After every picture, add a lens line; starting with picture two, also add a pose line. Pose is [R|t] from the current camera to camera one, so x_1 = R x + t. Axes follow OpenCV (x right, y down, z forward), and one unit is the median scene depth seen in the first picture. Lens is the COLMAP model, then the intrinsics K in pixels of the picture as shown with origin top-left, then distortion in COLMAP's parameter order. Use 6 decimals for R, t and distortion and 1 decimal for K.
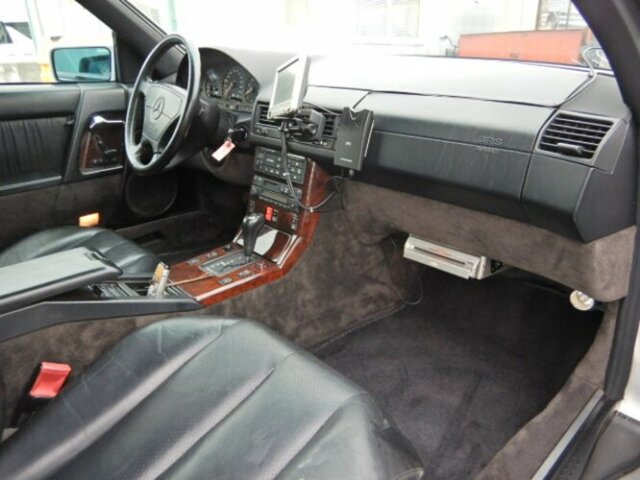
lens RADIAL K [[450.7, 0, 320.0], [0, 450.7, 240.0], [0, 0, 1]] dist [0.001379, -0.002704]
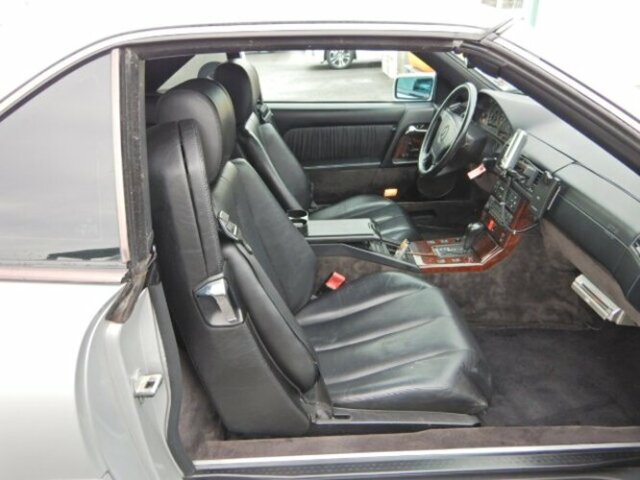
lens RADIAL K [[450.7, 0, 320.0], [0, 450.7, 240.0], [0, 0, 1]] dist [0.001379, -0.002704]
pose [[0.746337, 0.290034, -0.599050, 0.346573], [-0.228363, 0.957010, 0.178833, -0.144933], [0.625165, 0.003332, 0.780486, -0.426340]]
